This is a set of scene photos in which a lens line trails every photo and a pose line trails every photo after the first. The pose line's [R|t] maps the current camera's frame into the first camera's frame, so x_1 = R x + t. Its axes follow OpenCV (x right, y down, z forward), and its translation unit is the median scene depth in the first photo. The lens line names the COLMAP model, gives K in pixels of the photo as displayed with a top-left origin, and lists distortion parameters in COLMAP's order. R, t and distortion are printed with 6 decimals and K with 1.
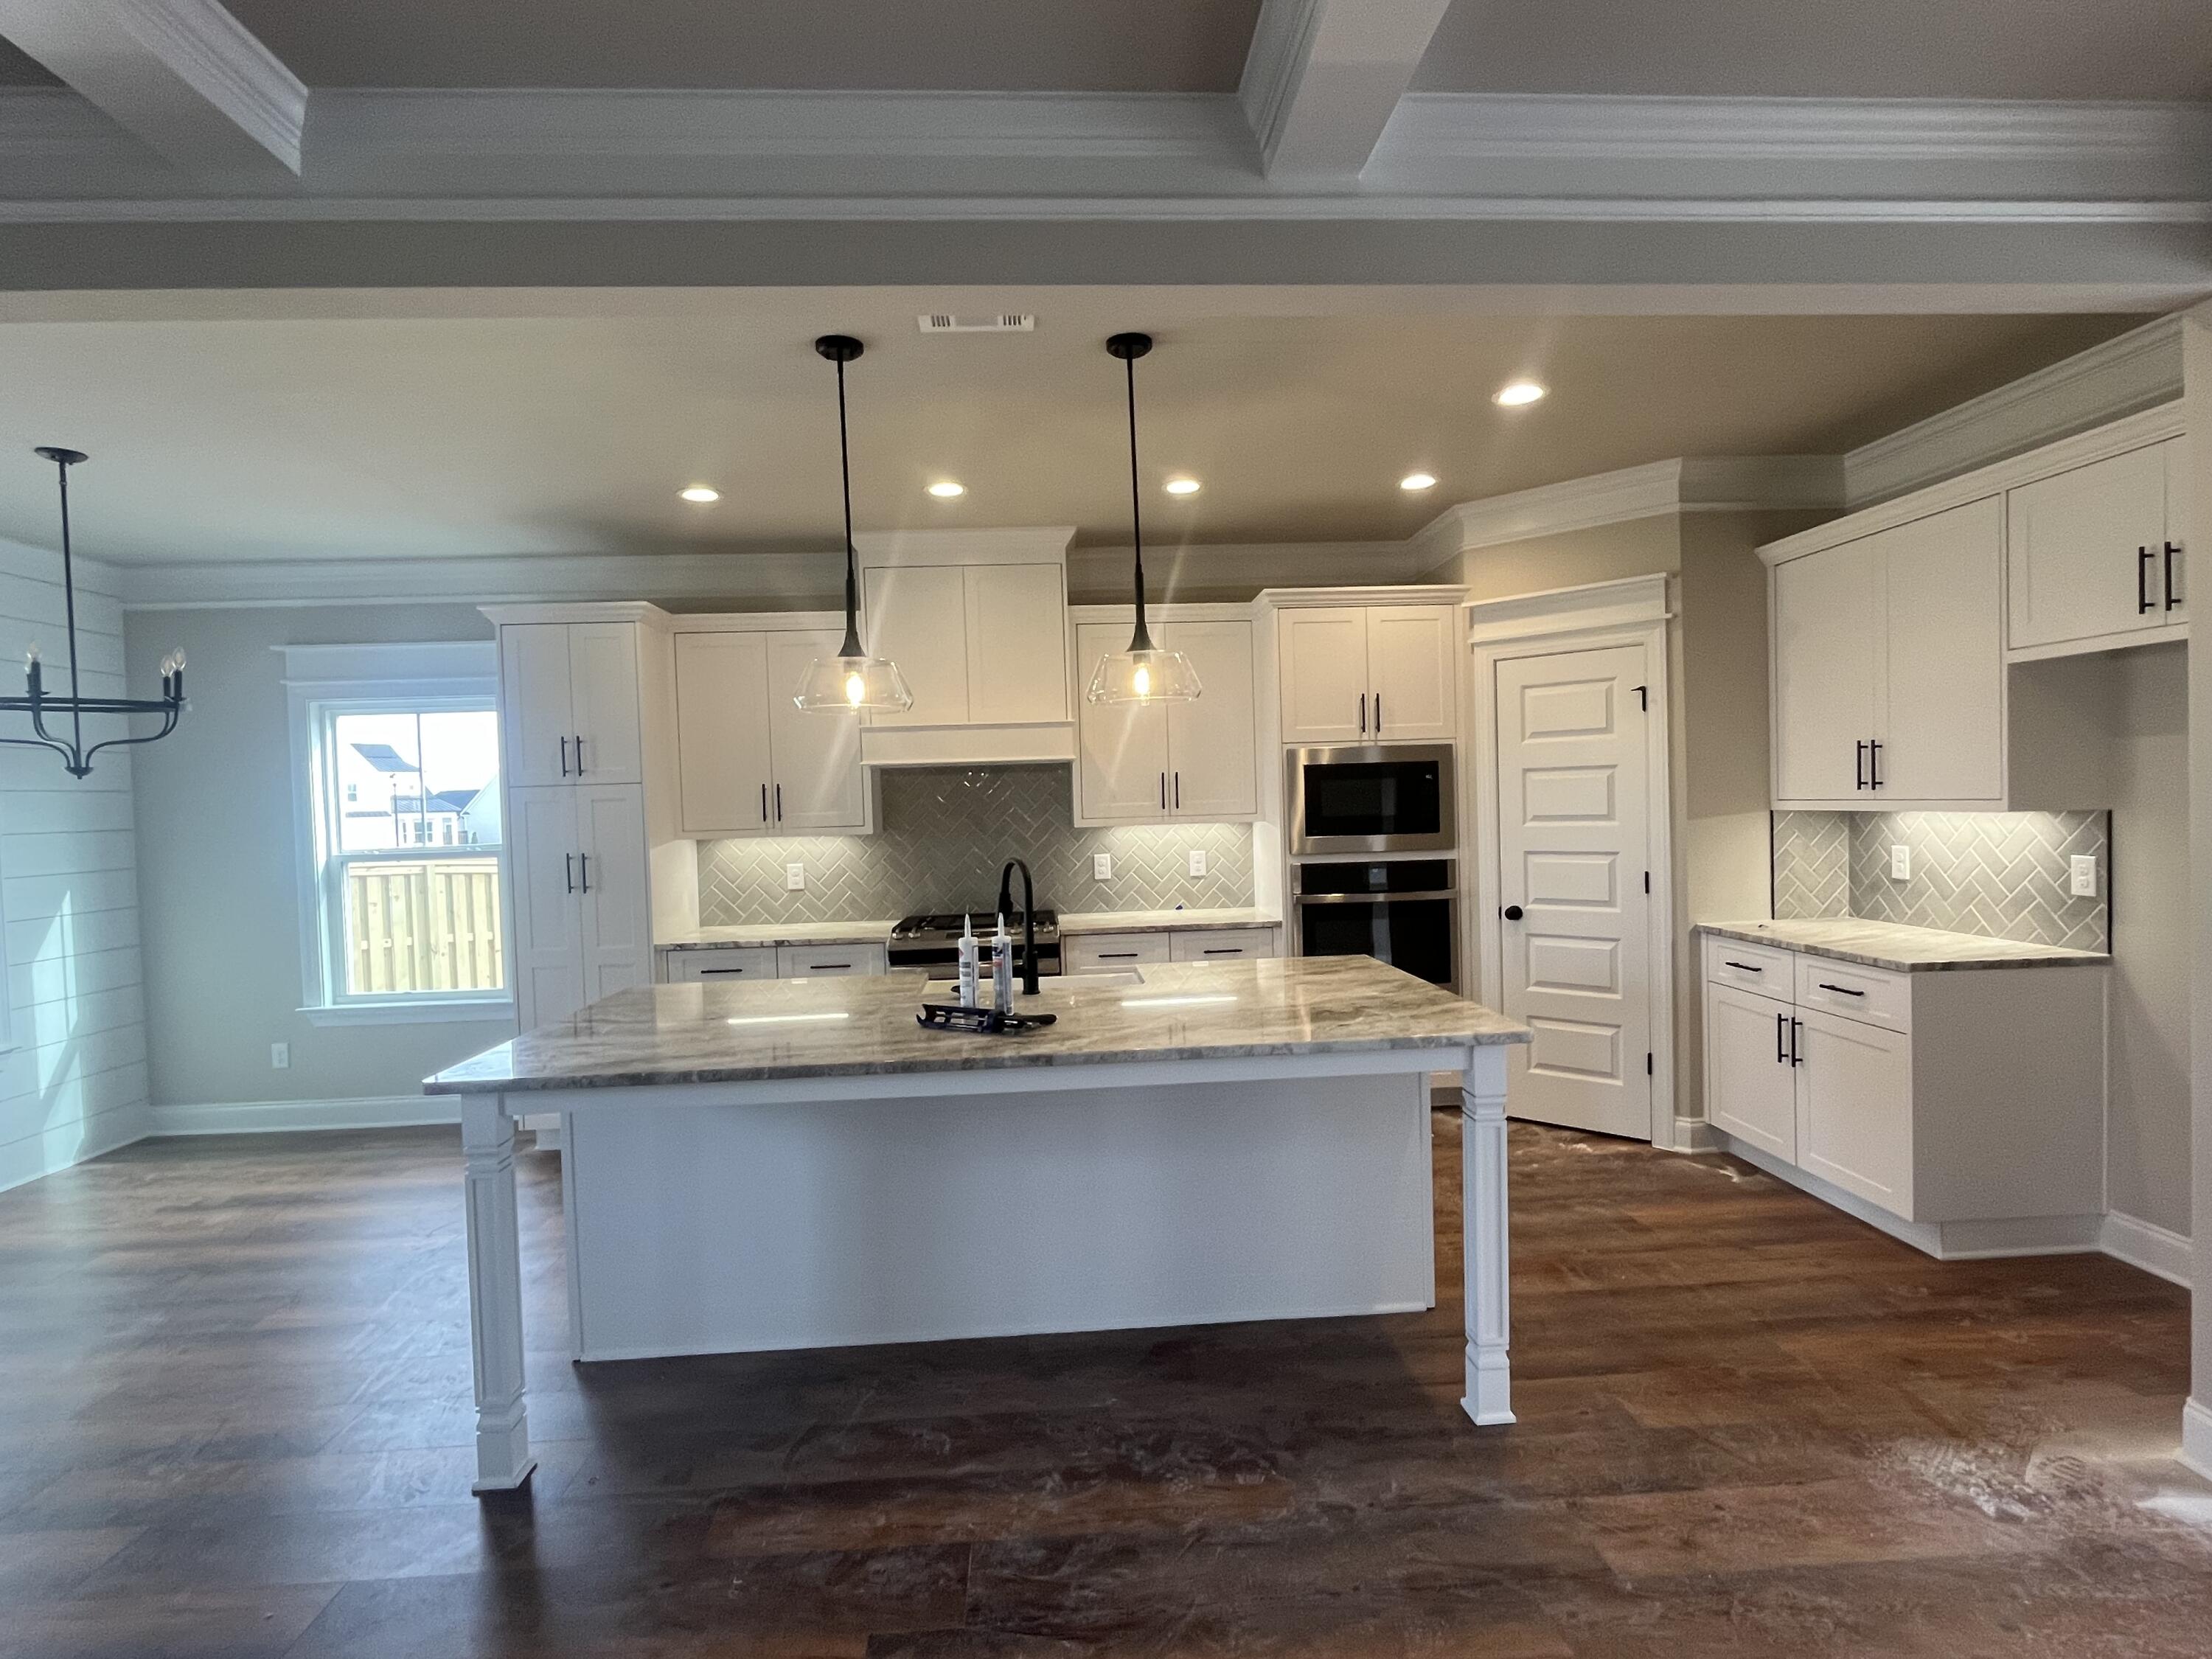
lens RADIAL K [[1083.5, 0, 1101.8], [0, 1083.5, 834.4], [0, 0, 1]] dist [-0.000737, 0.000112]
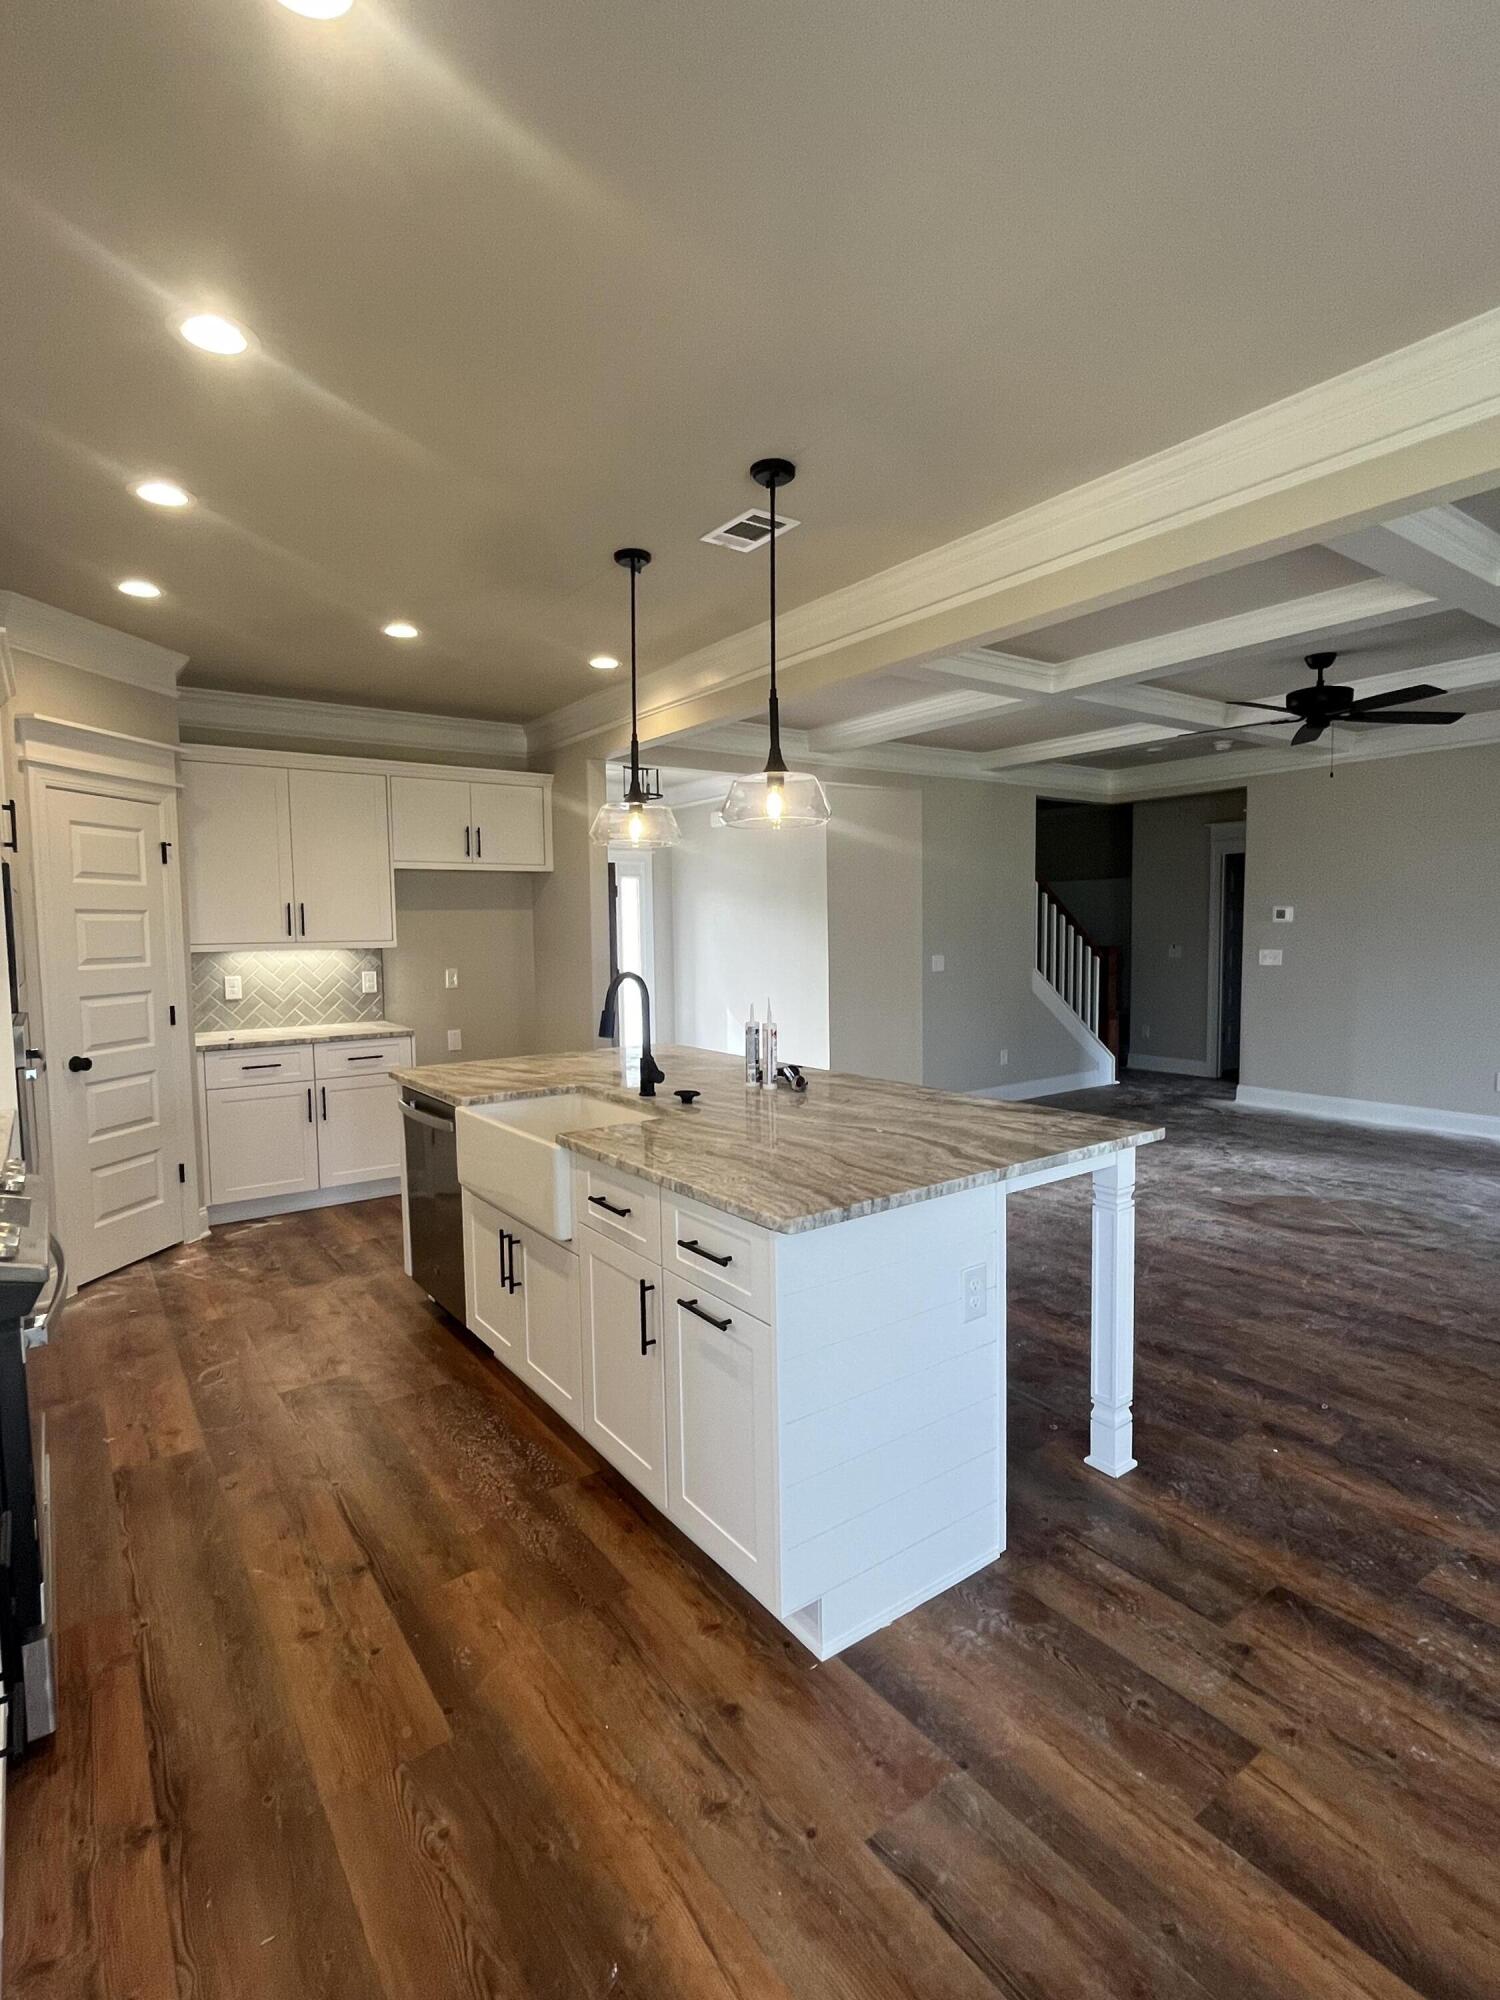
lens RADIAL K [[979.7, 0, 747.5], [0, 979.7, 998.3], [0, 0, 1]] dist [-0.000737, 0.000112]
pose [[-0.527687, -0.024835, 0.849076, -0.724999], [0.057867, 0.996199, 0.065101, -0.005303], [-0.847466, 0.083486, -0.524244, 1.081278]]
